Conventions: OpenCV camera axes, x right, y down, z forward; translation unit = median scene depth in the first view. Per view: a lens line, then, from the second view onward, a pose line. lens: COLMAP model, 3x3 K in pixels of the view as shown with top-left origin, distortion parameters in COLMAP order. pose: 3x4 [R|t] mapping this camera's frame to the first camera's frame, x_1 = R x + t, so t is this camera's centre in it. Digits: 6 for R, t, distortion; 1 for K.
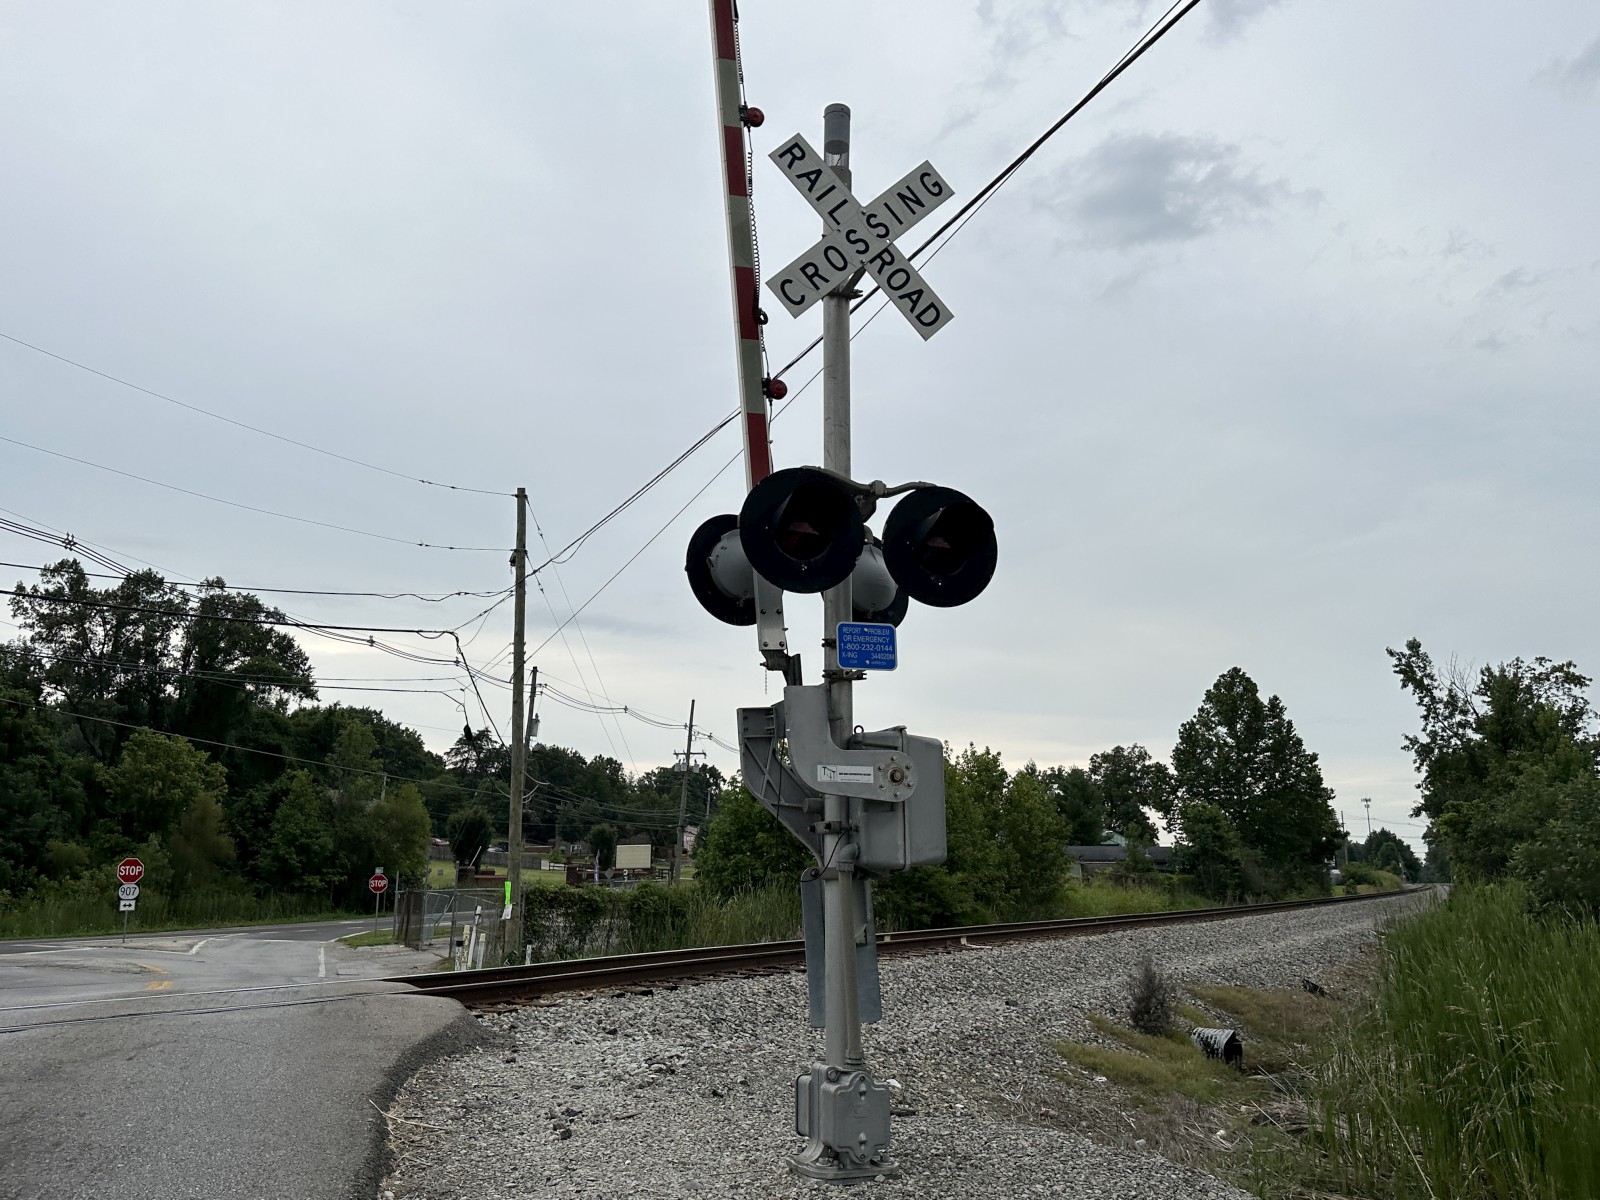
lens RADIAL K [[1253.3, 0, 787.3], [0, 1253.3, 594.0], [0, 0, 1]] dist [0.155965, -0.273795]
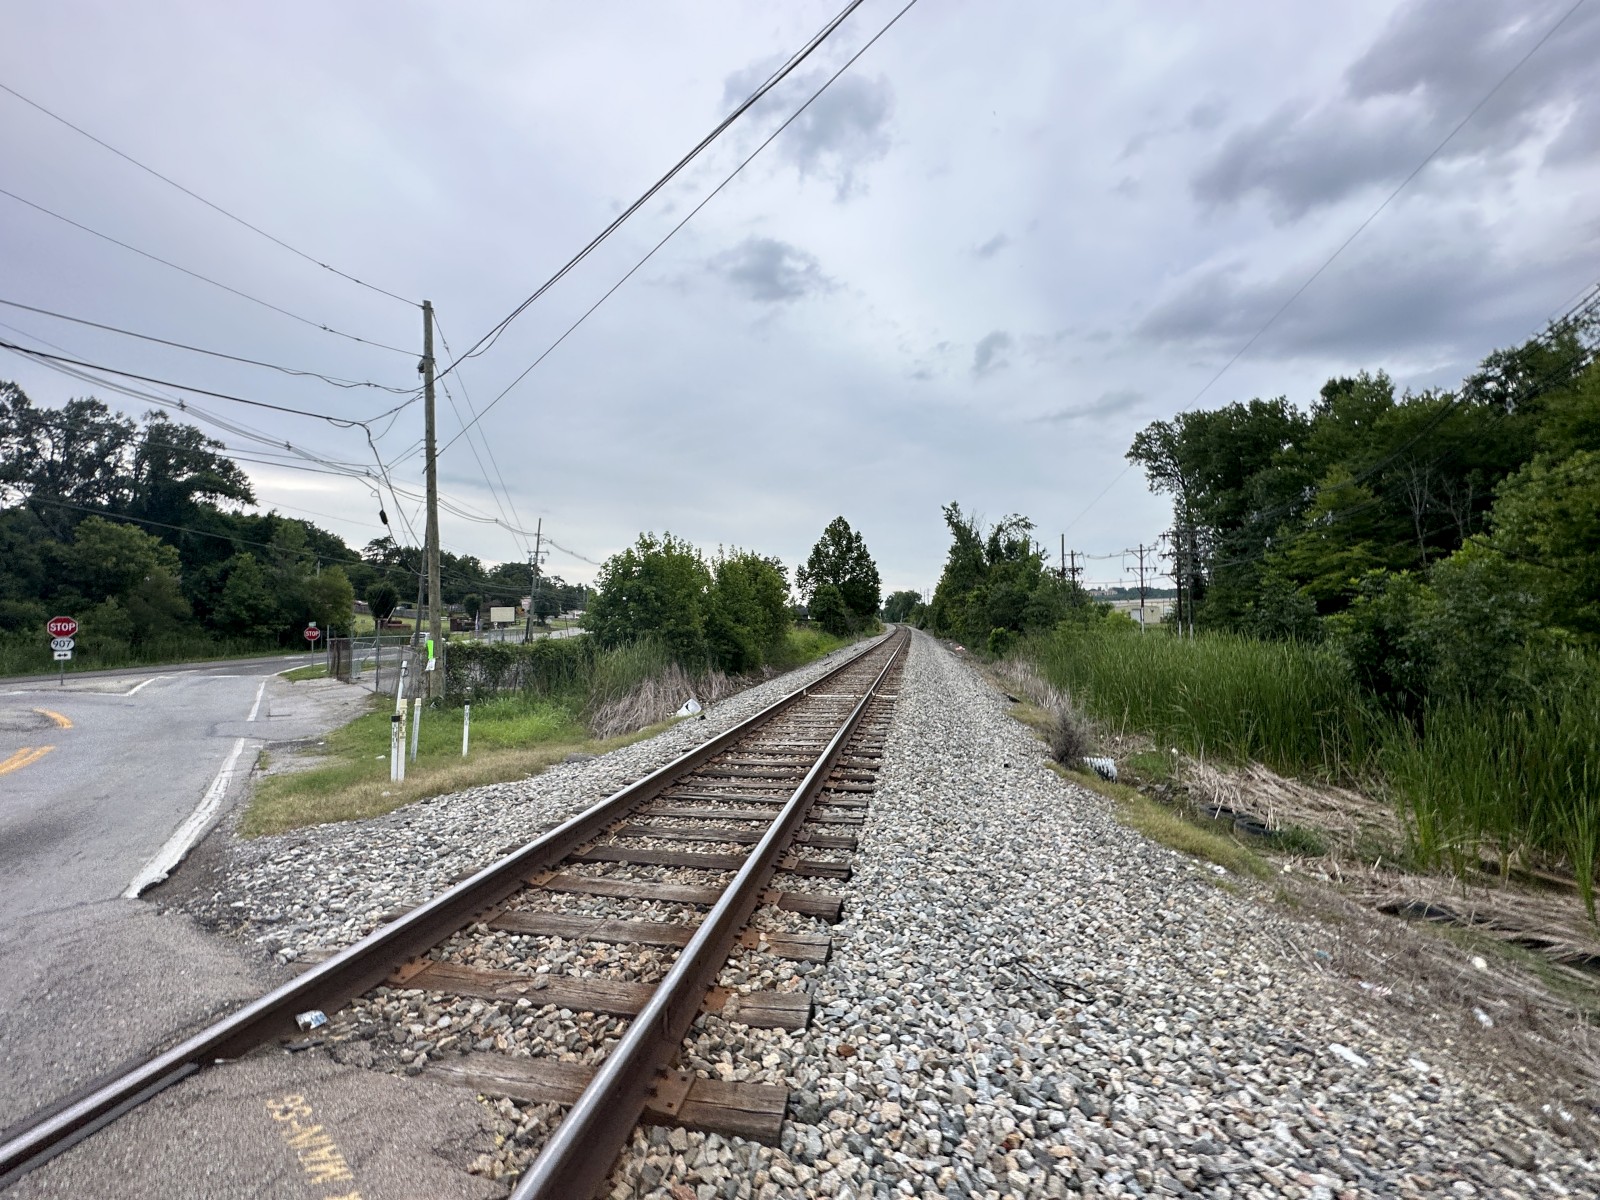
lens RADIAL K [[639.8, 0, 800.4], [0, 639.8, 603.1], [0, 0, 1]] dist [-0.001015, -0.000123]
pose [[0.942640, 0.004569, 0.333780, -0.048195], [-0.068017, 0.981558, 0.178656, 0.031436], [-0.326808, -0.191111, 0.925566, 0.174795]]
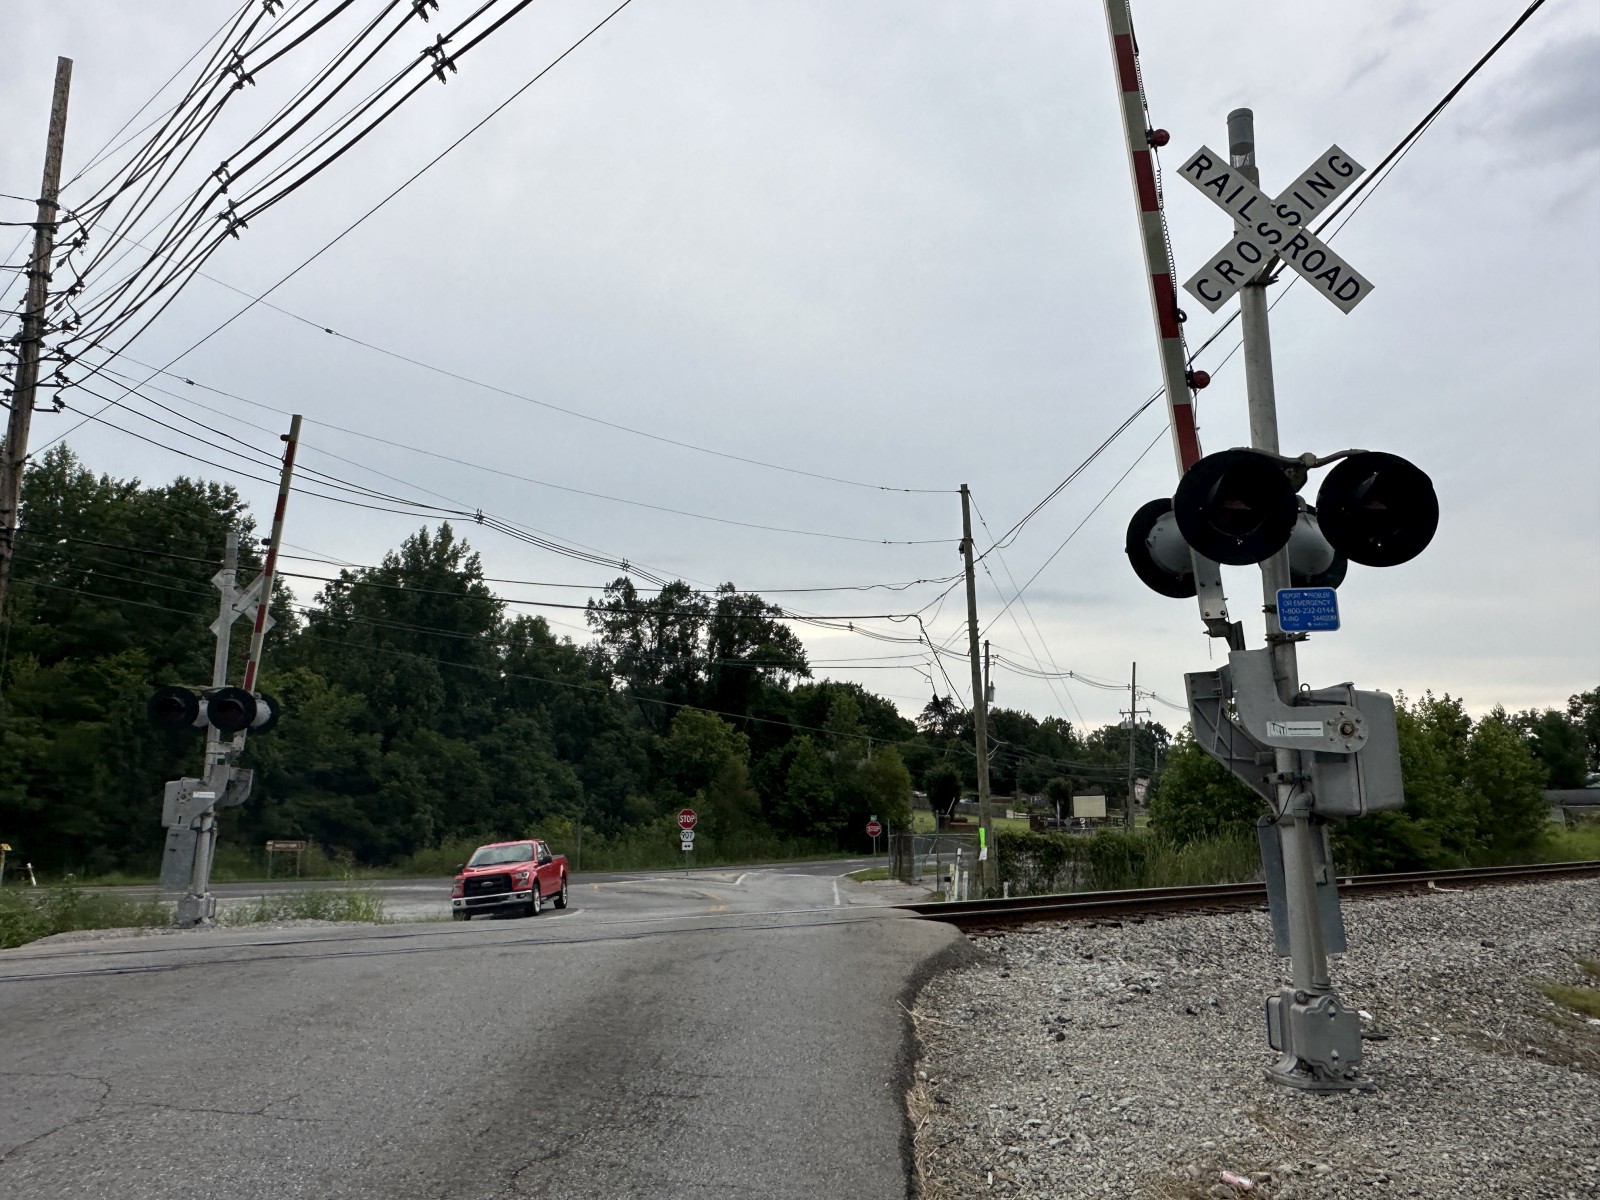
lens RADIAL K [[1135.2, 0, 806.1], [0, 1135.2, 607.2], [0, 0, 1]] dist [0.000613, -0.001250]
pose [[0.936206, -0.070467, -0.344315, -0.000318], [0.080871, 0.996597, 0.015927, -0.000965], [0.342021, -0.042756, 0.938719, -0.004912]]
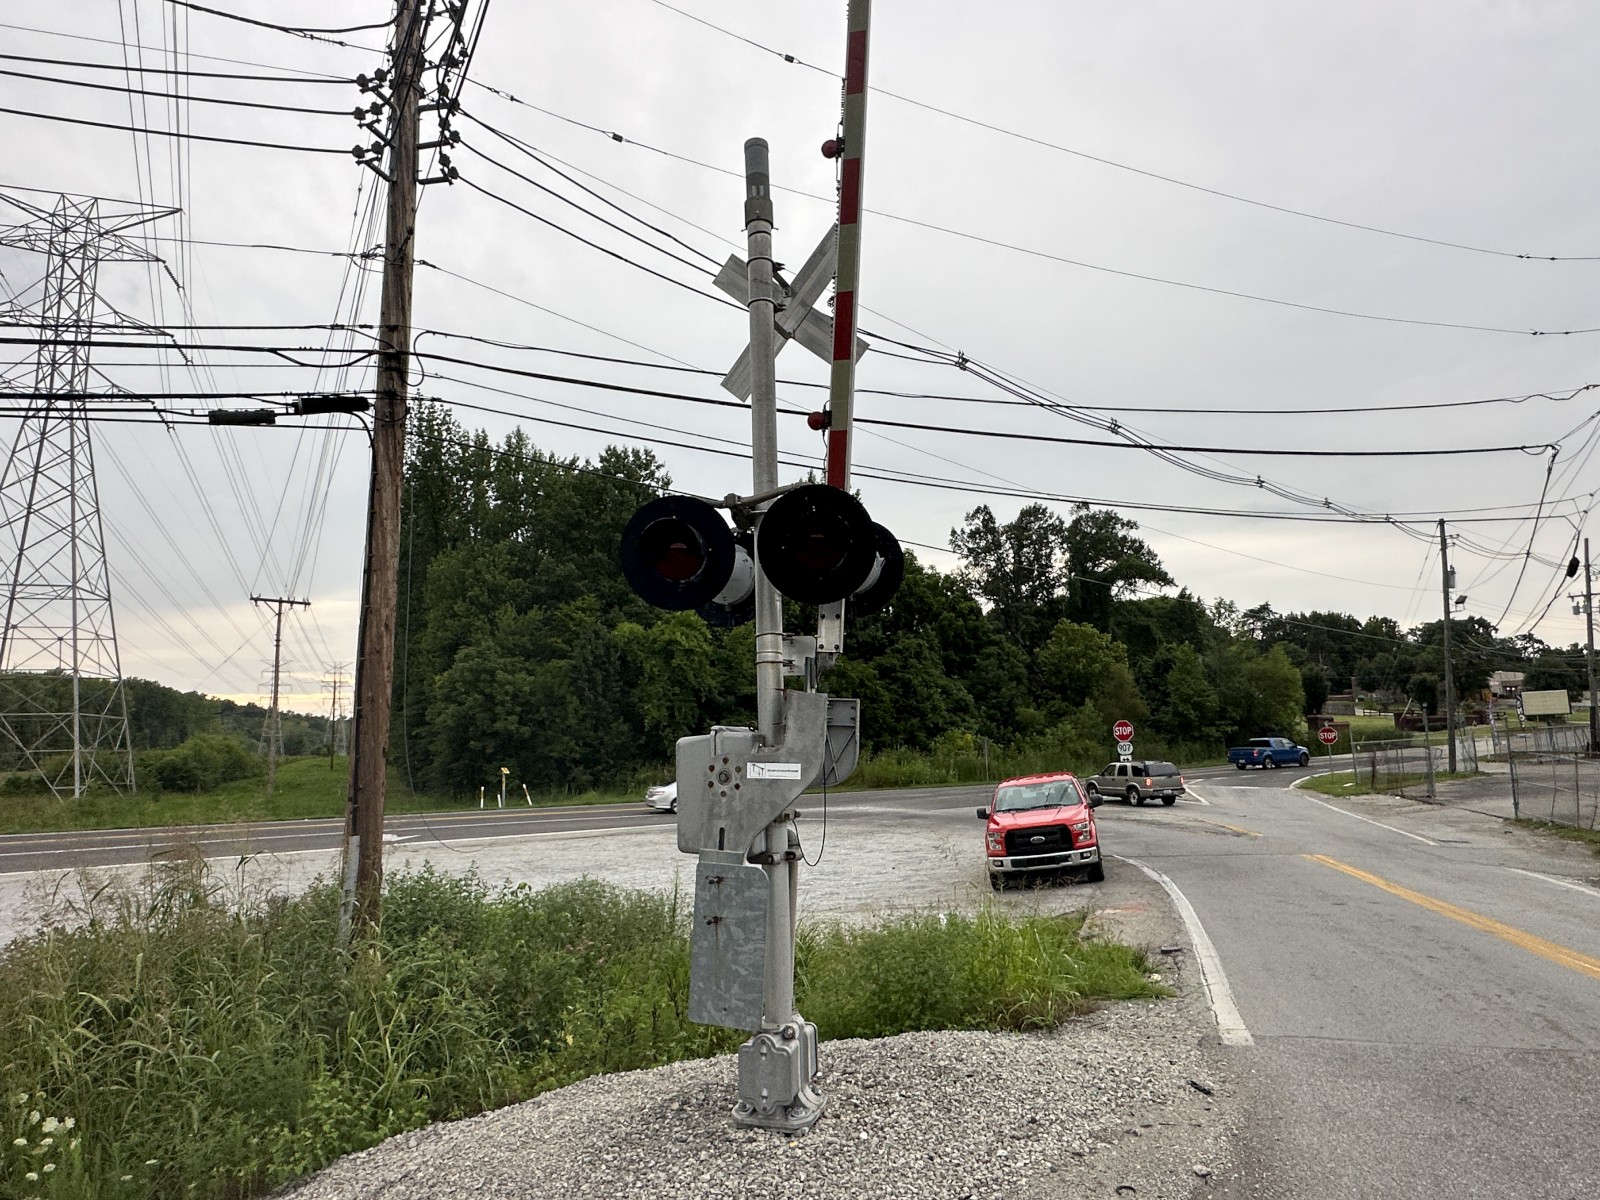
lens RADIAL K [[930.4, 0, 799.8], [0, 930.4, 609.9], [0, 0, 1]] dist [0.002786, 0.000384]
pose [[0.779203, -0.105698, -0.617795, -0.154304], [0.164968, 0.985509, 0.039459, 0.016726], [0.604672, -0.132663, 0.785349, 0.118564]]
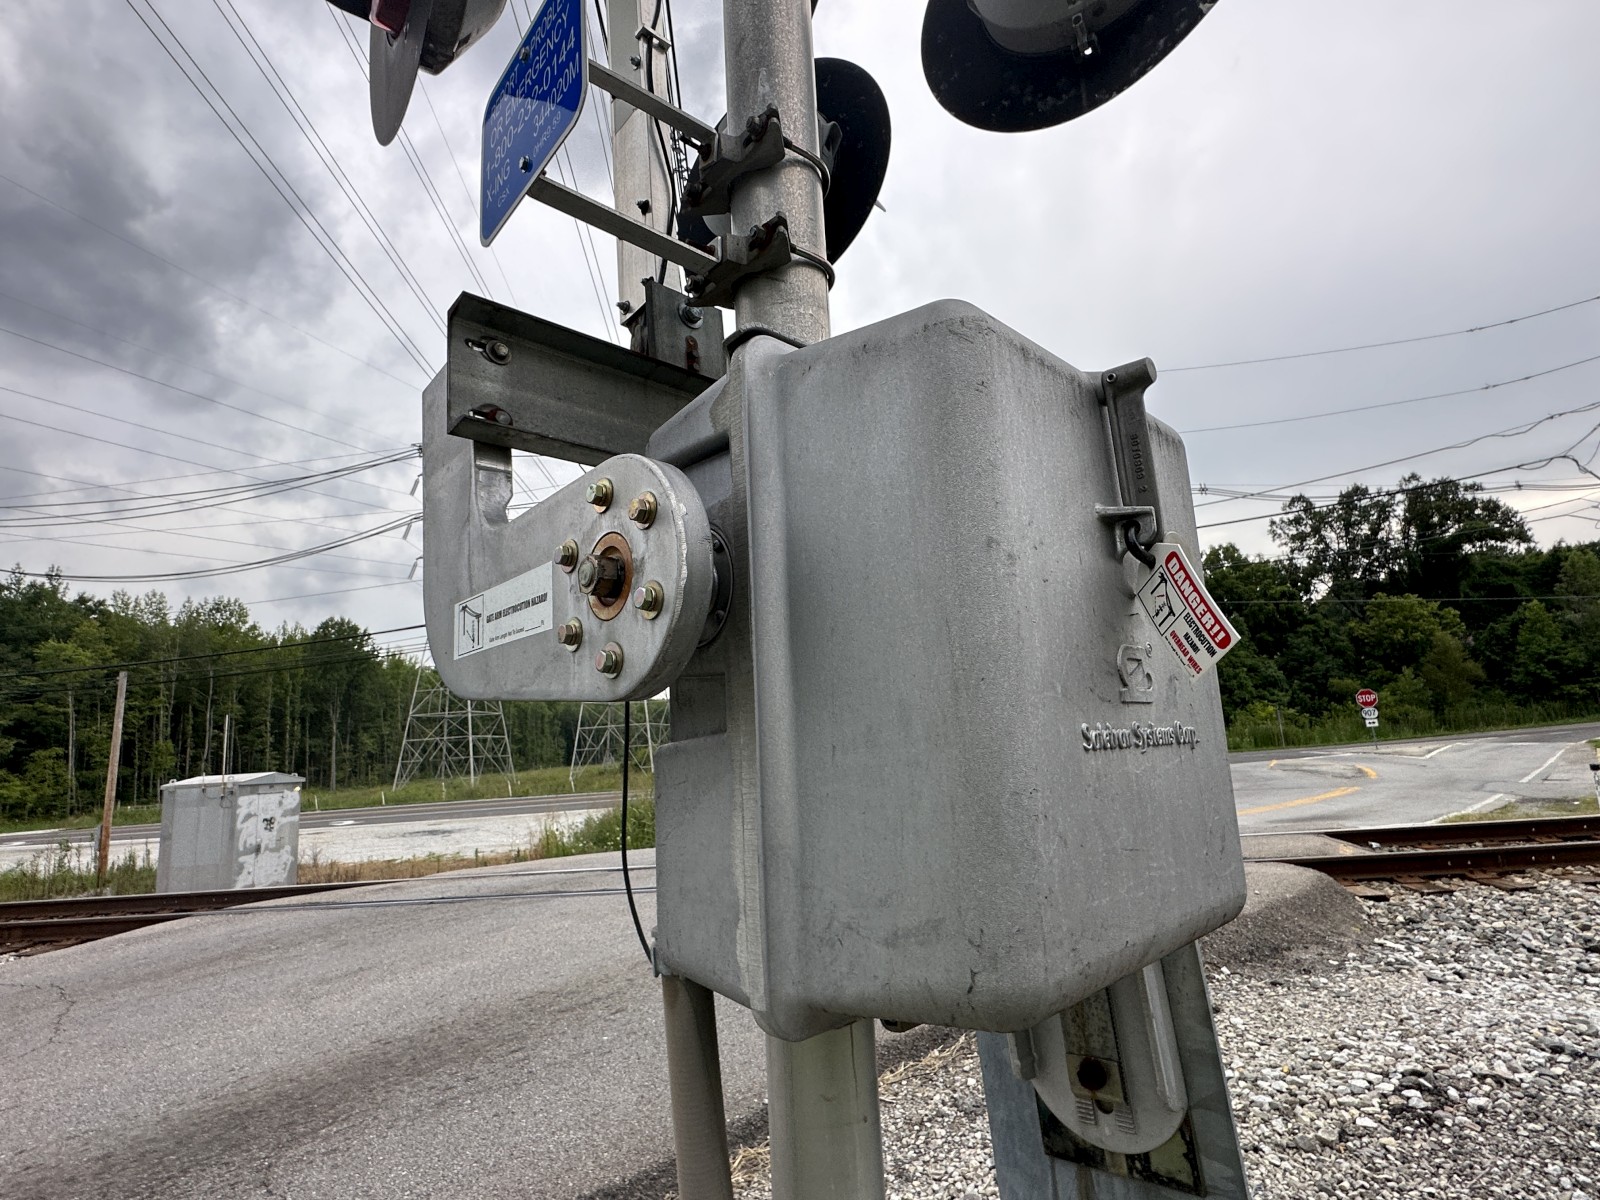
lens RADIAL K [[788.2, 0, 799.5], [0, 788.2, 607.6], [0, 0, 1]] dist [-0.000850, -0.000689]
pose [[0.398021, -0.180536, -0.899437, 0.019815], [0.268923, 0.960334, -0.073755, 0.015685], [0.877075, -0.212523, 0.430783, 0.090712]]
